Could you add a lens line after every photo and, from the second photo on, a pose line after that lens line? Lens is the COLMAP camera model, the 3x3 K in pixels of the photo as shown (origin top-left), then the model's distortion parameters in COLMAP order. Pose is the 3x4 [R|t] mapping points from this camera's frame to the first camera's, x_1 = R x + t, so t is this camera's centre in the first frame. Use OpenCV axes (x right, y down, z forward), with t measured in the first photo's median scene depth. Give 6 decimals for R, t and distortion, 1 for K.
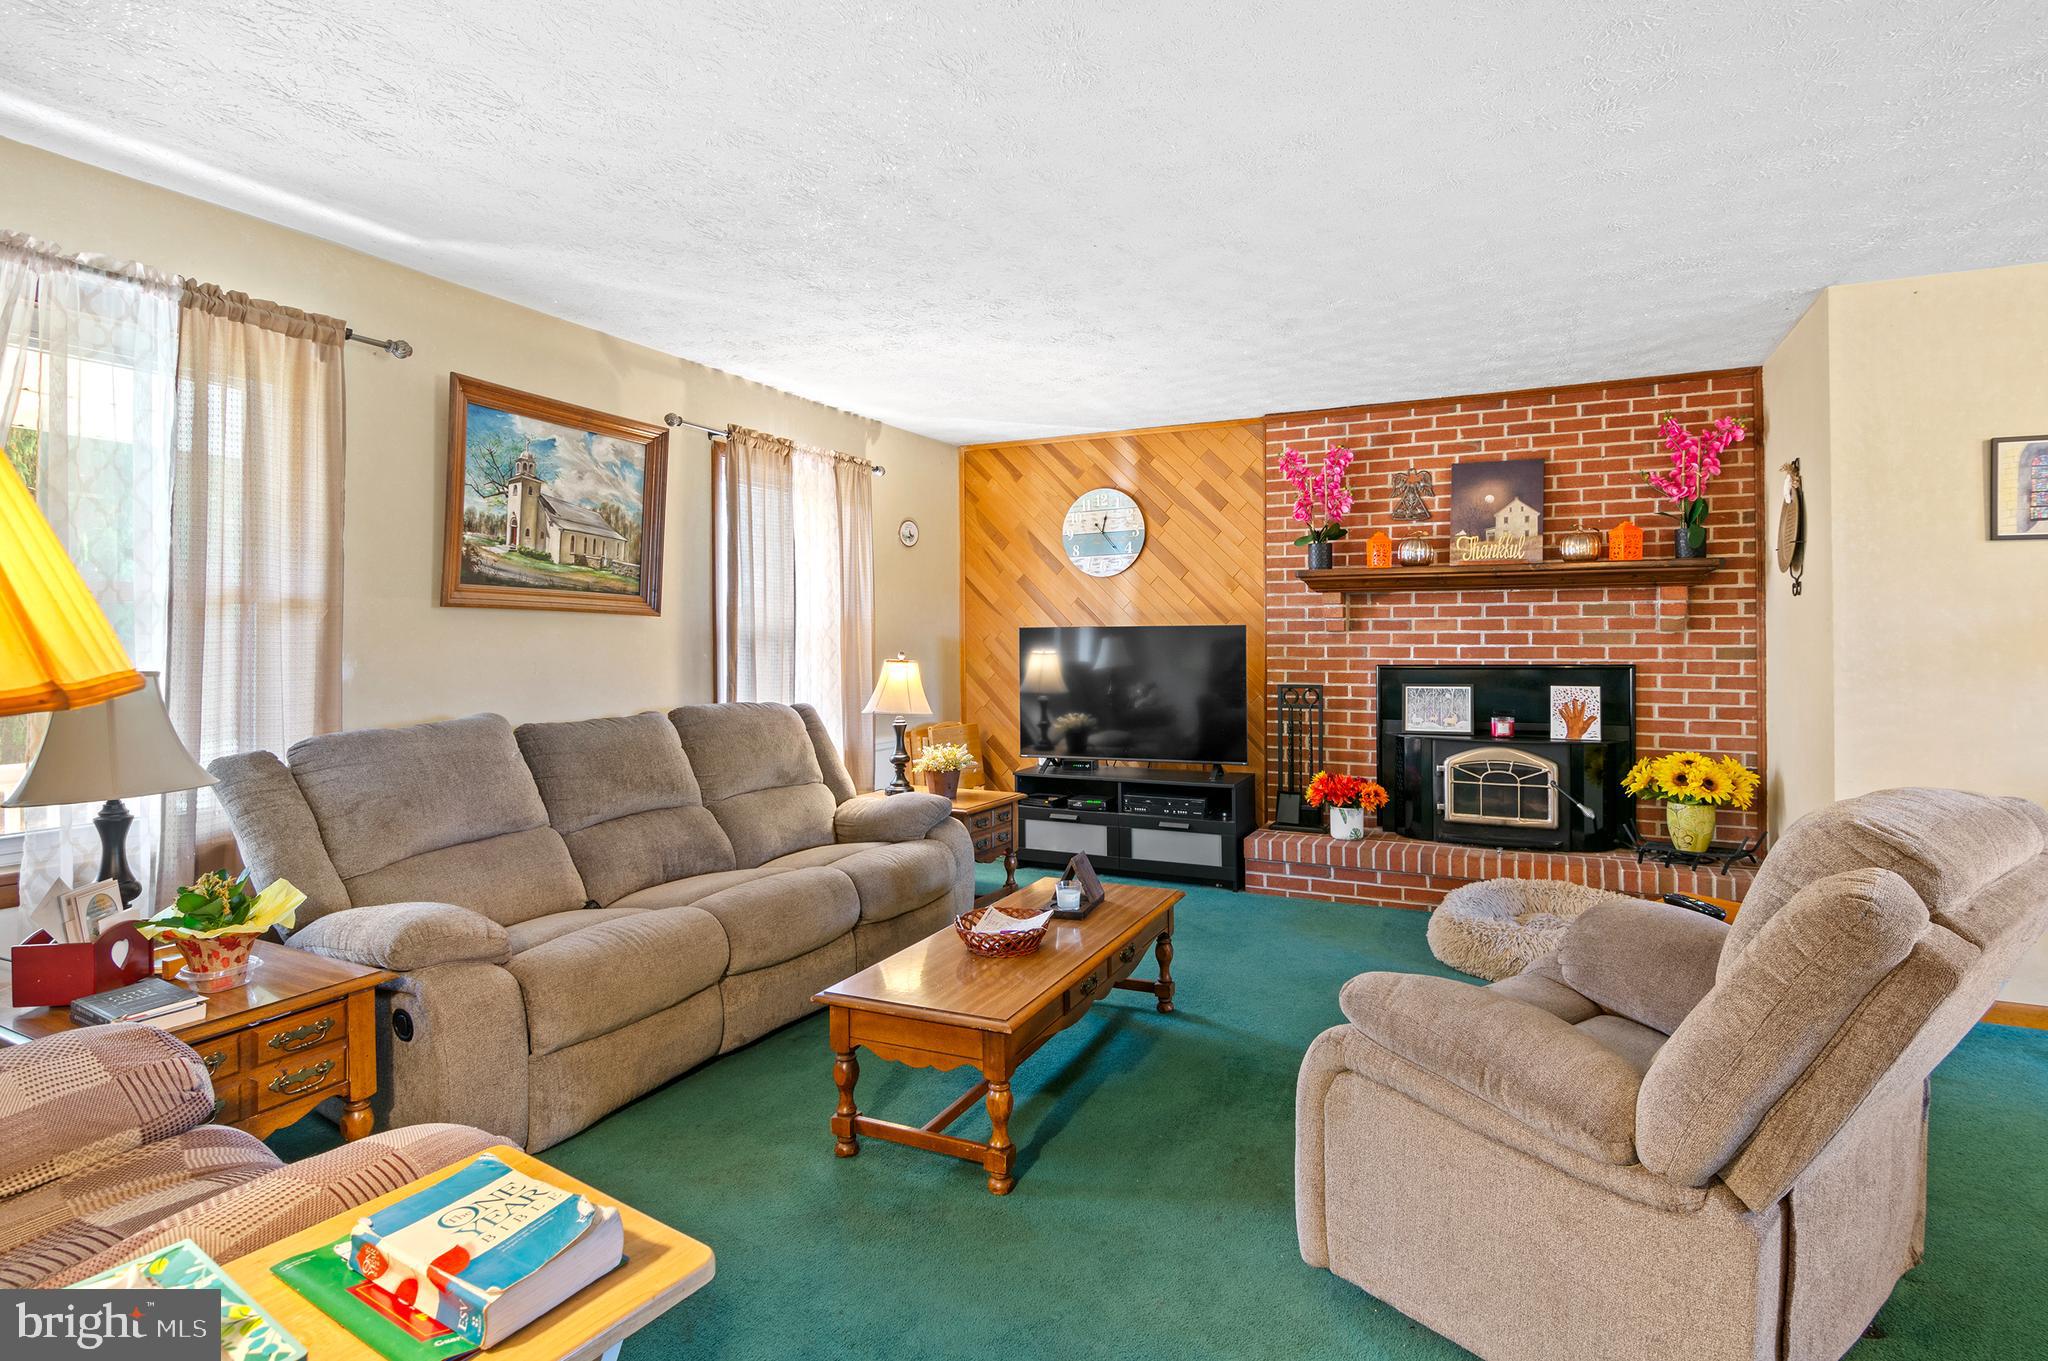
lens RADIAL K [[1033.8, 0, 1061.0], [0, 1033.8, 639.0], [0, 0, 1]] dist [-0.003988, -0.000332]
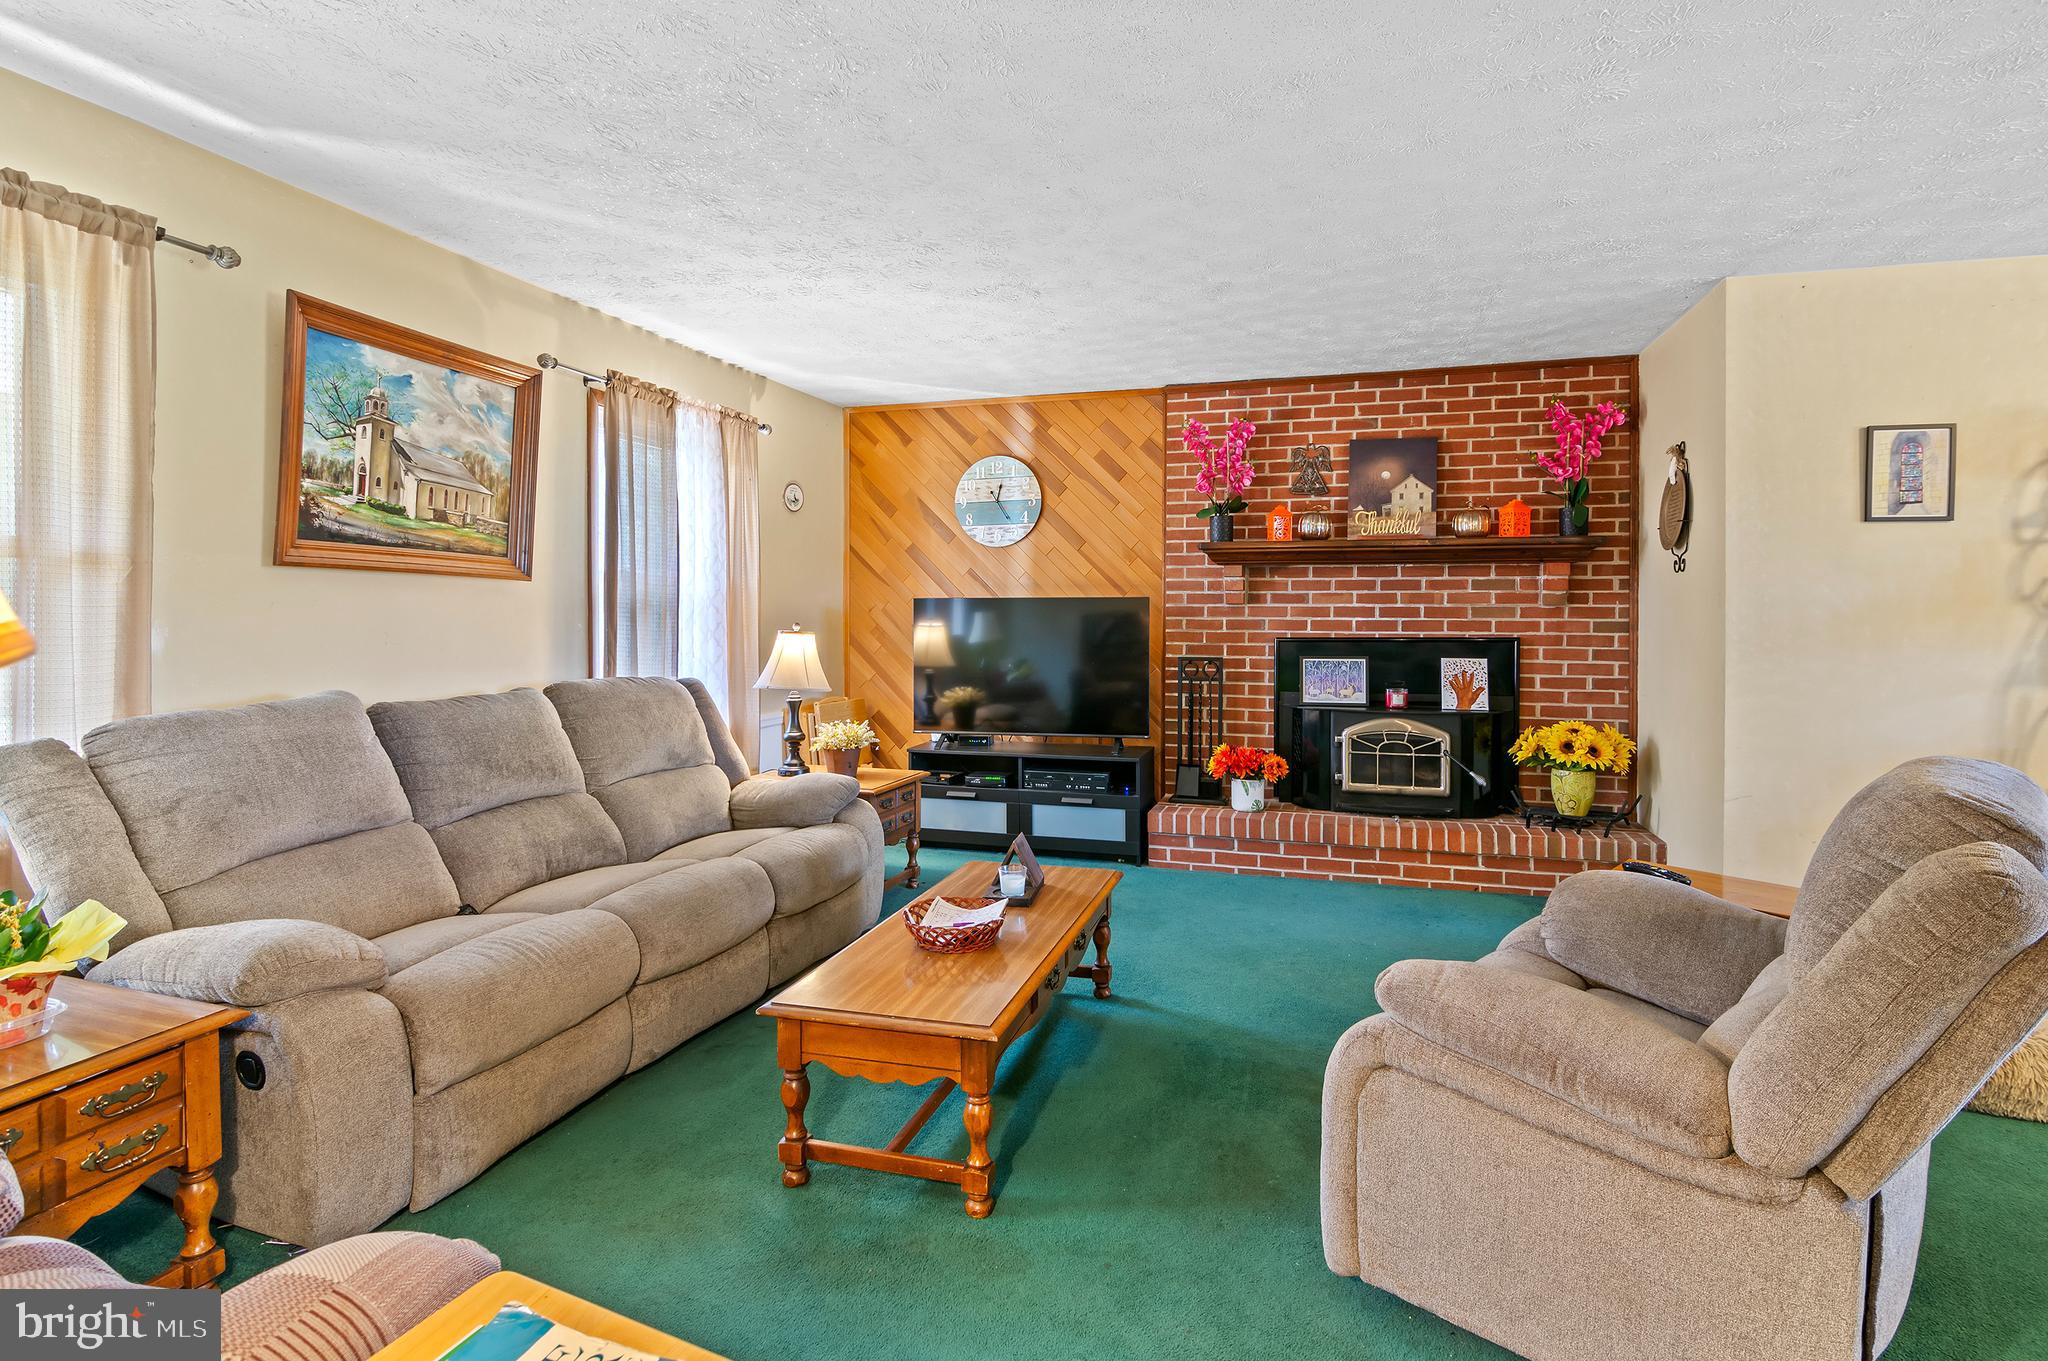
lens RADIAL K [[1019.8, 0, 1051.5], [0, 1019.8, 620.3], [0, 0, 1]] dist [-0.004599, -0.001296]
pose [[0.988797, 0.004427, 0.149202, -0.074818], [-0.005438, 0.999965, 0.006371, 0.003943], [-0.149169, -0.007111, 0.988786, 0.062106]]
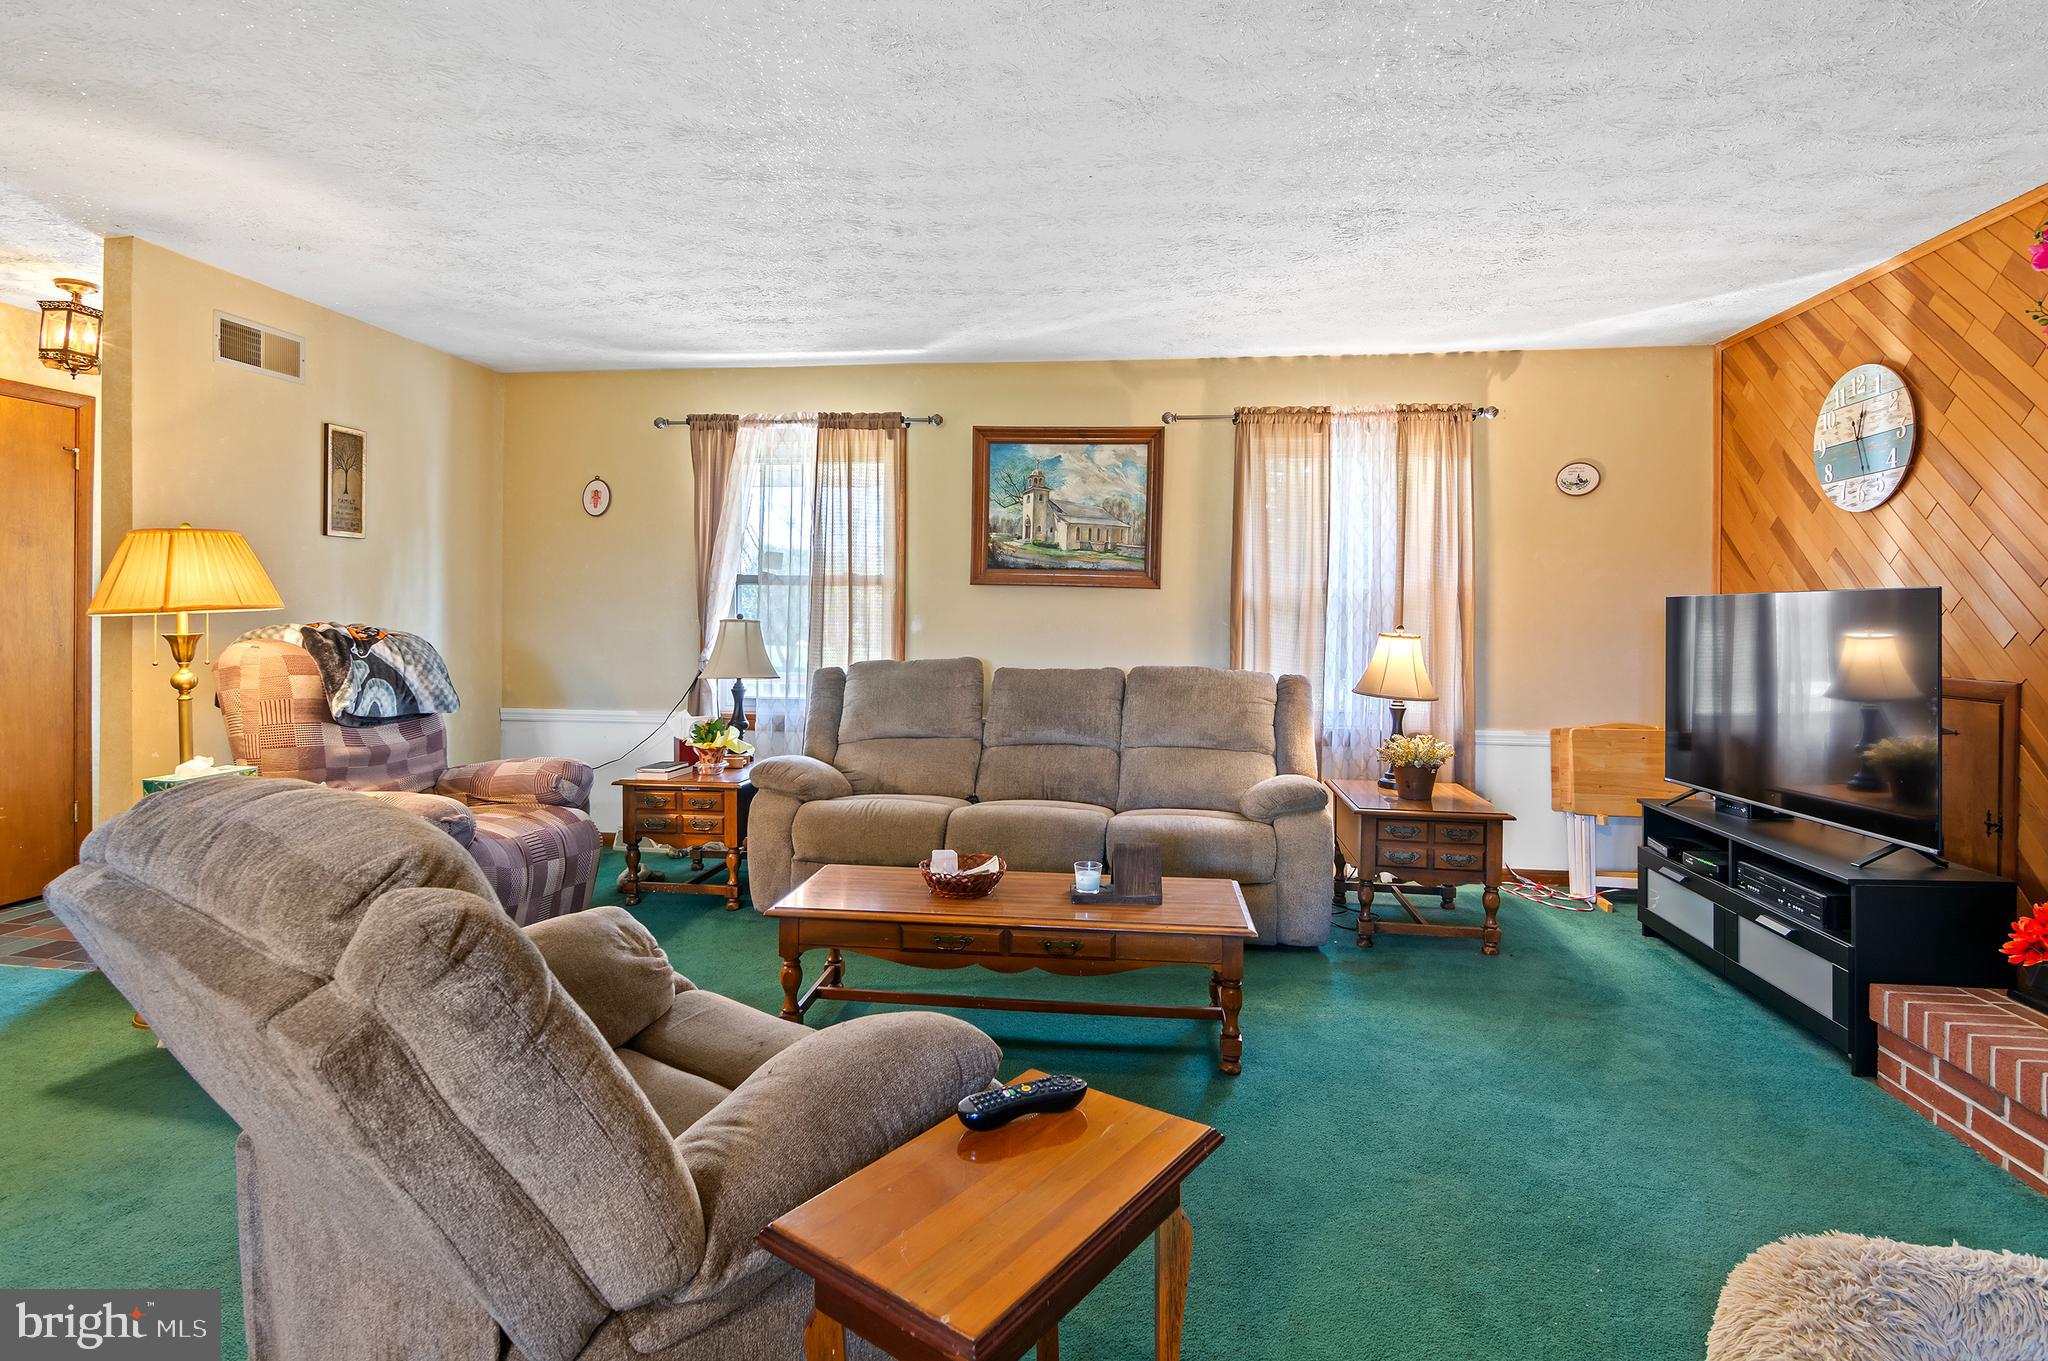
lens RADIAL K [[1027.3, 0, 1025.8], [0, 1027.3, 619.5], [0, 0, 1]] dist [-0.006885, -0.001137]
pose [[0.294777, 0.011308, -0.955499, 0.679448], [-0.009746, 0.999914, 0.008827, 0.003797], [0.955516, 0.006711, 0.294862, 0.516256]]
